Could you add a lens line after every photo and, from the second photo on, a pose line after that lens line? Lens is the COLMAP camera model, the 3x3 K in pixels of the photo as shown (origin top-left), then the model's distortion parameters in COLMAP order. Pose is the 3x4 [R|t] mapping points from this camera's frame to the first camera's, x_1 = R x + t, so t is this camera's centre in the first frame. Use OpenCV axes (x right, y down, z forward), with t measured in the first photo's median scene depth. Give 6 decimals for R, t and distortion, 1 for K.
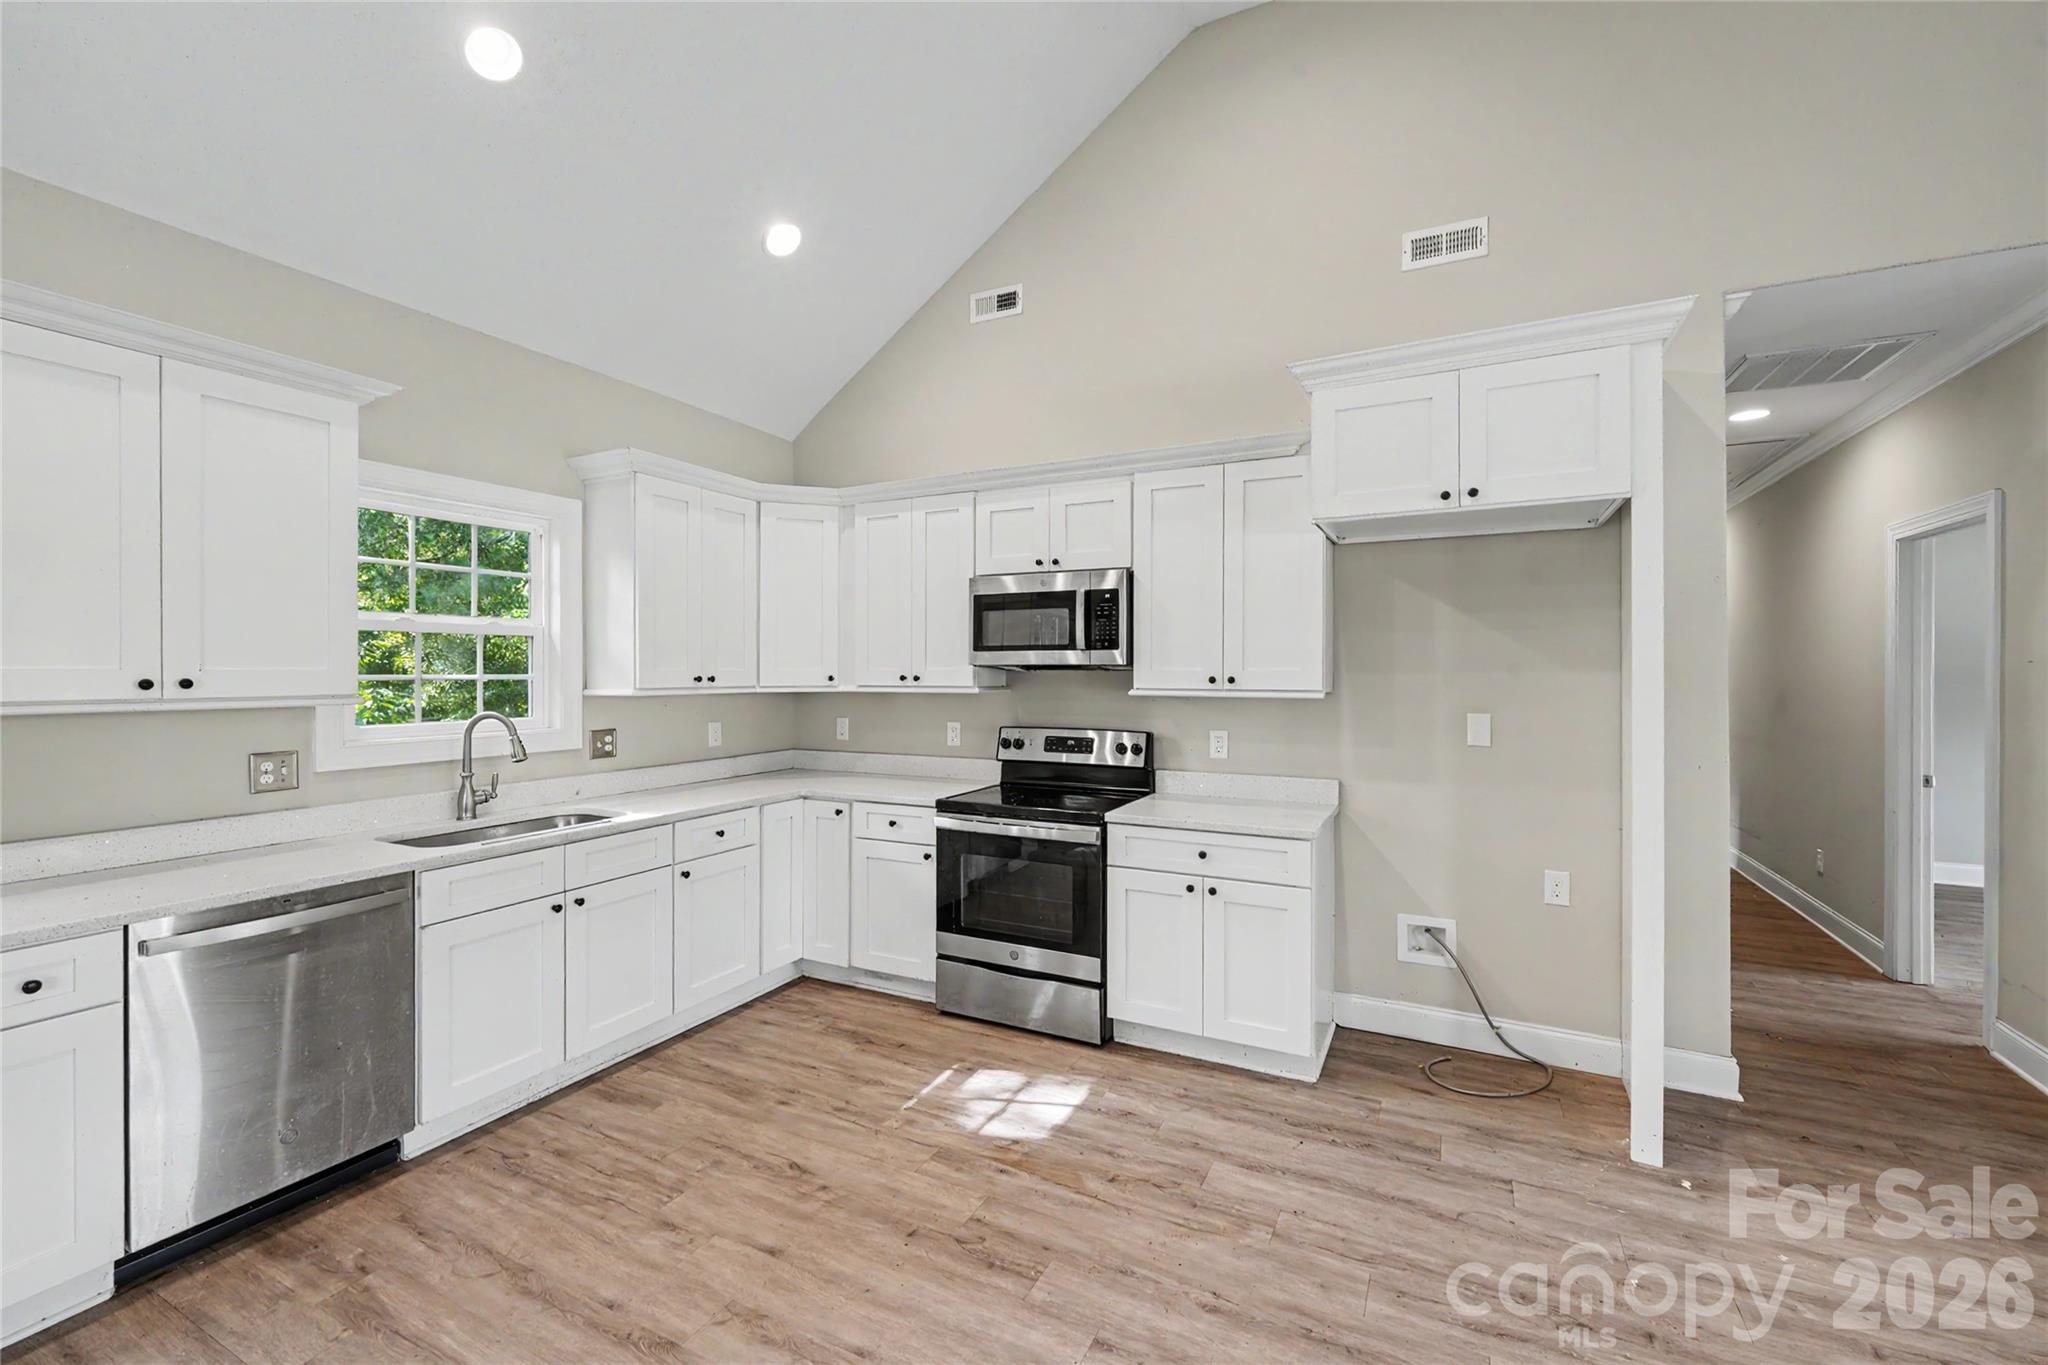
lens RADIAL K [[851.5, 0, 1019.3], [0, 851.5, 672.2], [0, 0, 1]] dist [0.000093, -0.000216]
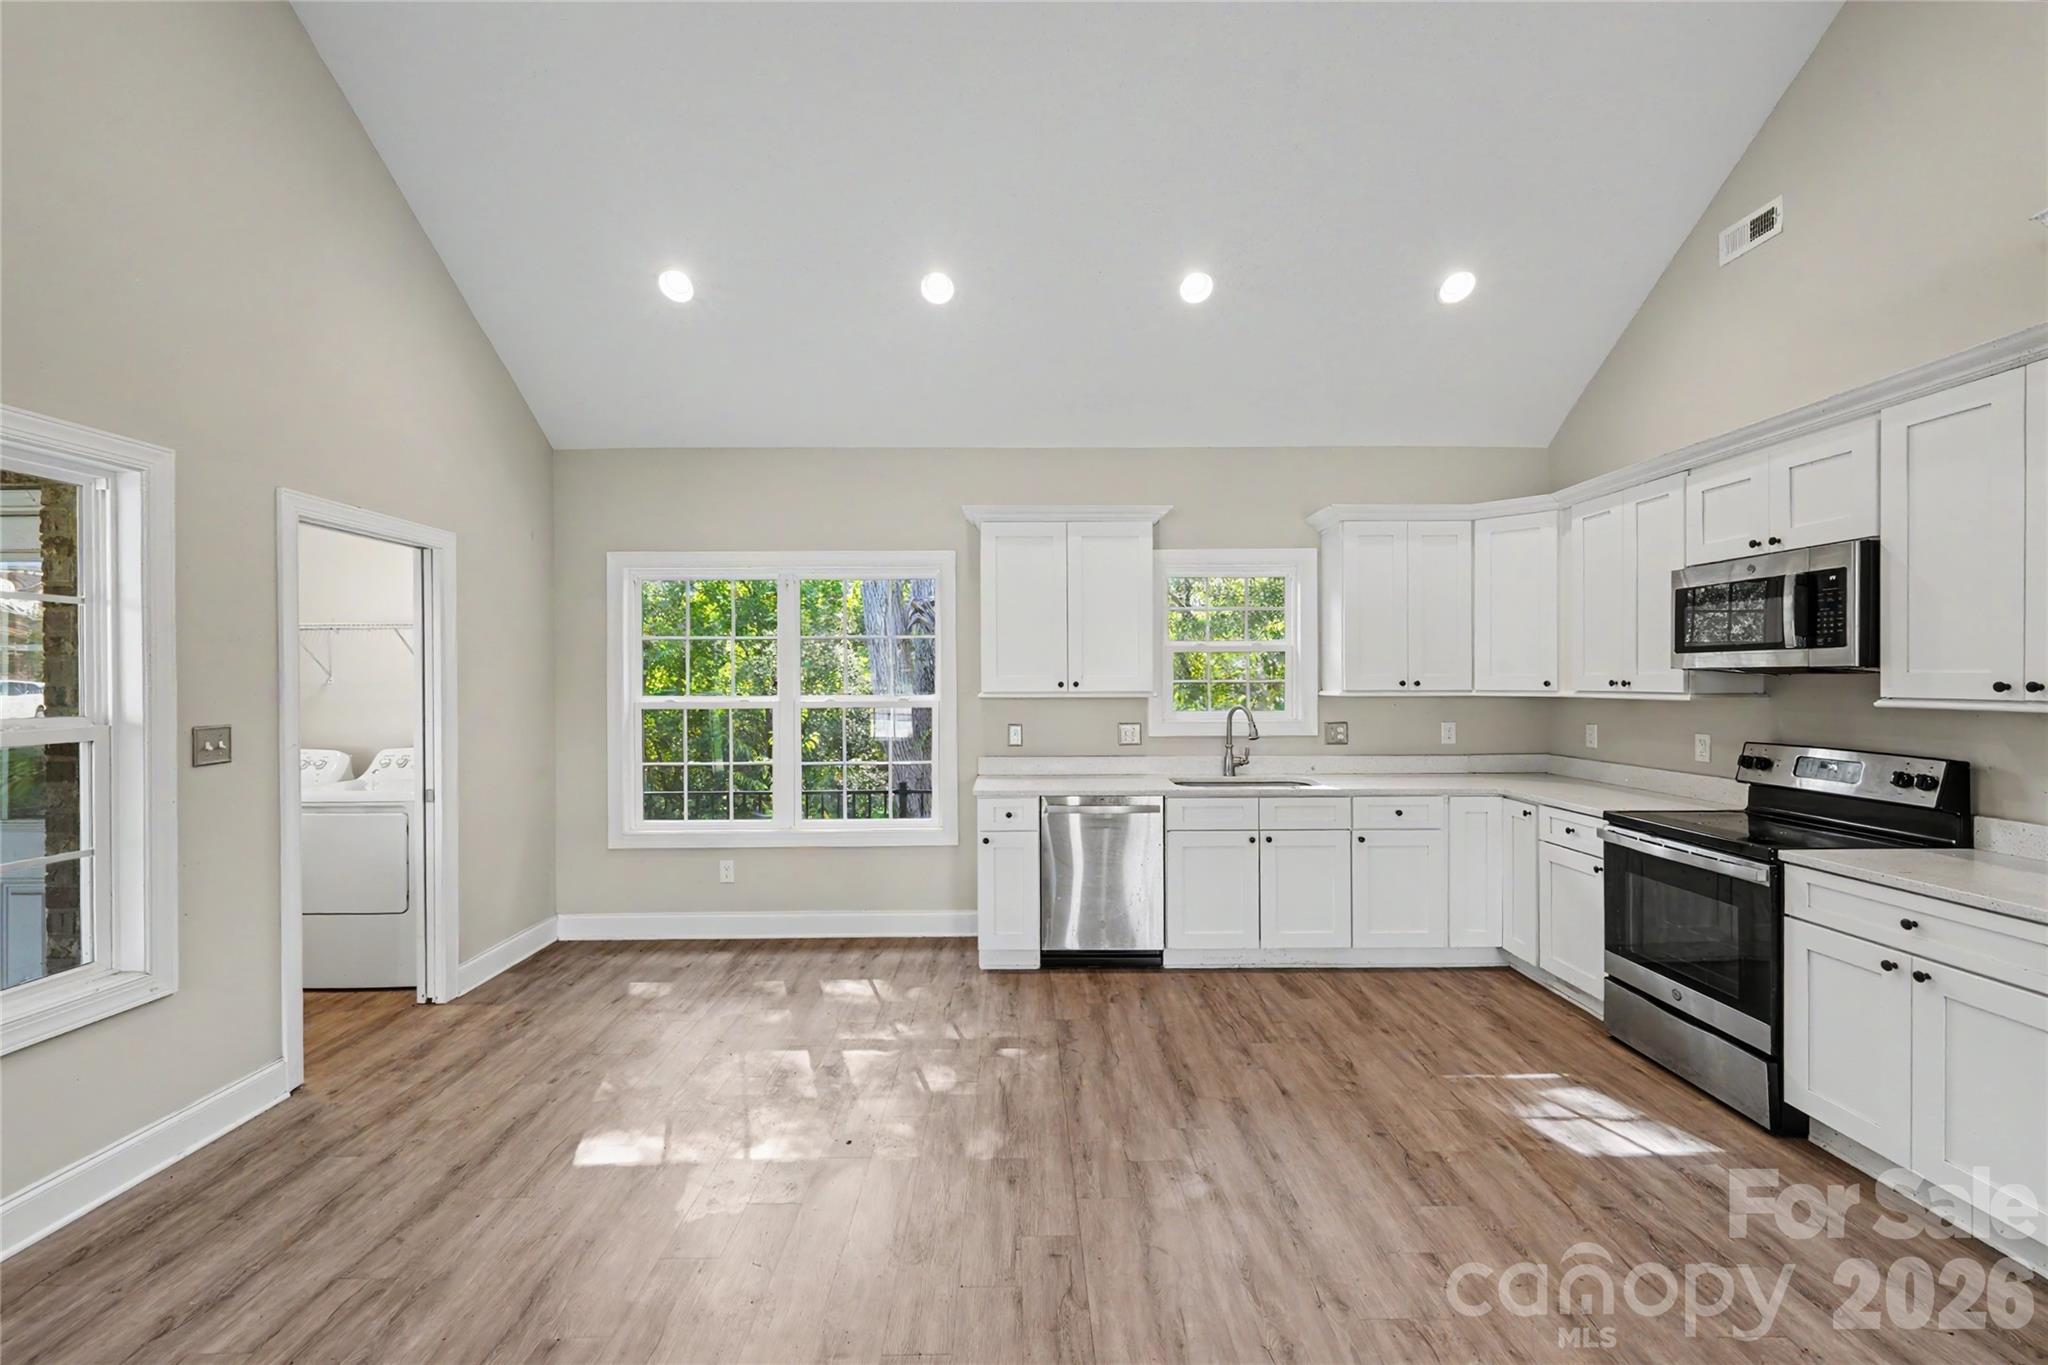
lens RADIAL K [[836.1, 0, 1018.8], [0, 836.1, 680.2], [0, 0, 1]] dist [0.000557, -0.000244]
pose [[0.460191, -0.000397, -0.887820, 0.453460], [0.002309, 0.999997, 0.000749, 0.001723], [0.887817, -0.002394, 0.460190, -0.010490]]
